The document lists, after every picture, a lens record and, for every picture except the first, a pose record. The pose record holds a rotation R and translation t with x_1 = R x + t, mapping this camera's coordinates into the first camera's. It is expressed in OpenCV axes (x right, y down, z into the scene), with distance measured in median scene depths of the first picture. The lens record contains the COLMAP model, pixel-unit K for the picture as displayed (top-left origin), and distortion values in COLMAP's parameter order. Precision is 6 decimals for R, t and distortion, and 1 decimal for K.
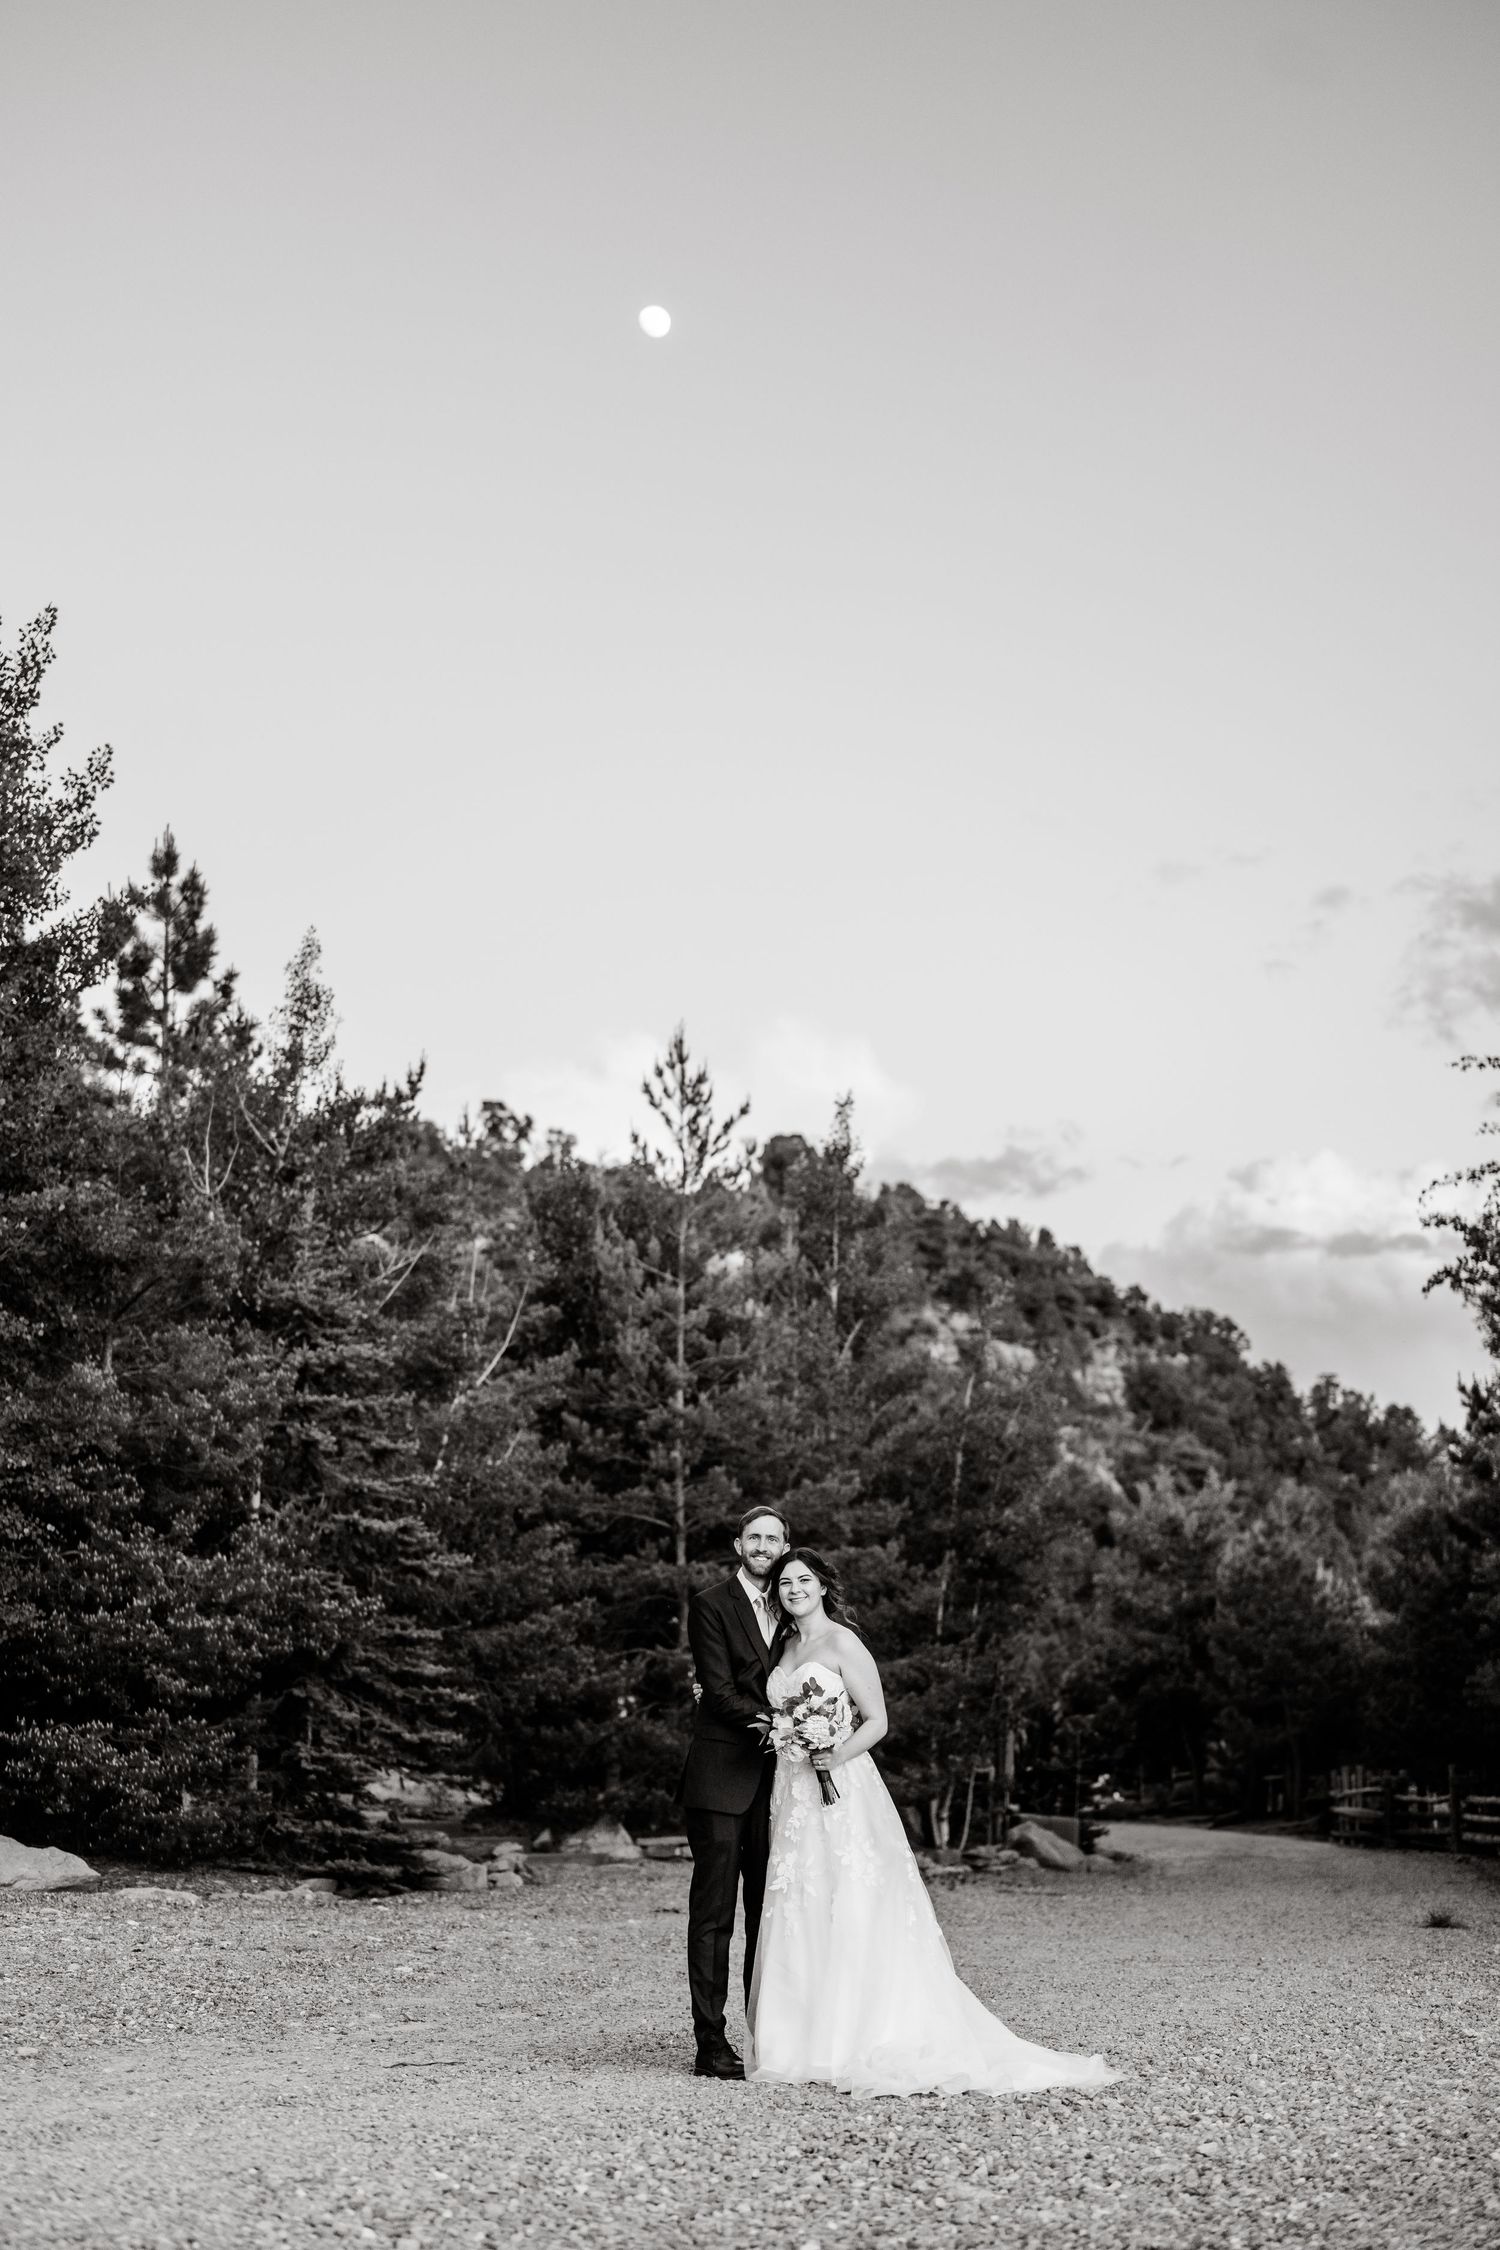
lens RADIAL K [[3296.1, 0, 768.7], [0, 3296.1, 1139.2], [0, 0, 1]] dist [0.007974, 0.000000]
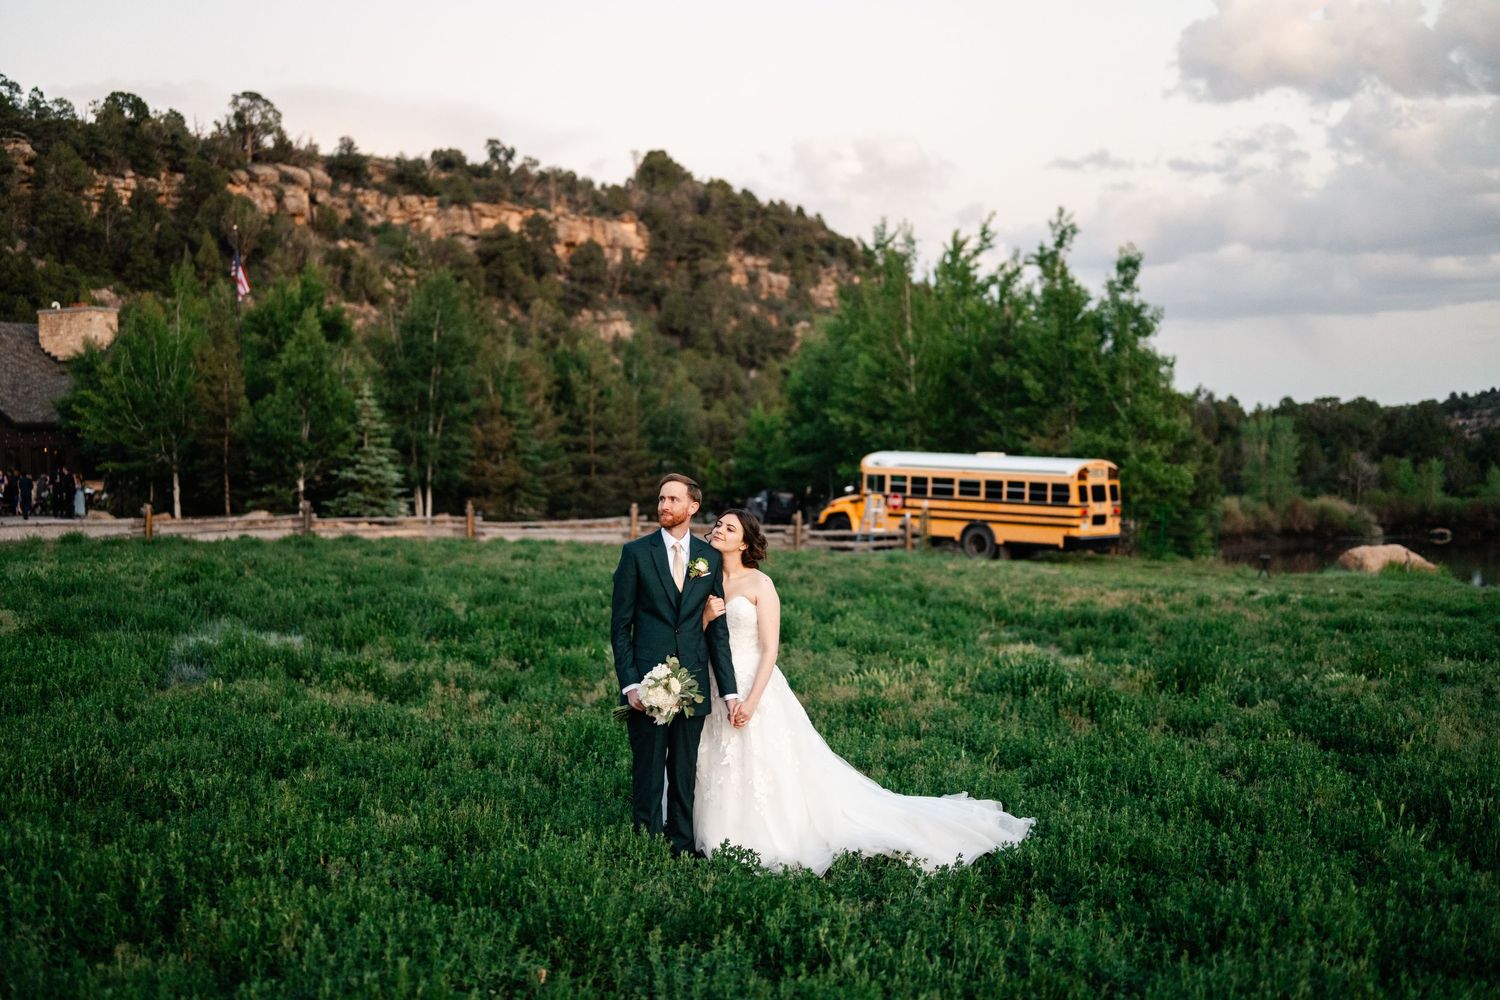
lens RADIAL K [[2197.4, 0, 751.3], [0, 2197.4, 500.6], [0, 0, 1]] dist [0.007974, 0.000000]
pose [[0.999057, 0.004815, 0.043142, 0.050855], [-0.012876, 0.981976, 0.188569, -0.317531], [-0.041457, -0.188946, 0.981112, -1.610785]]
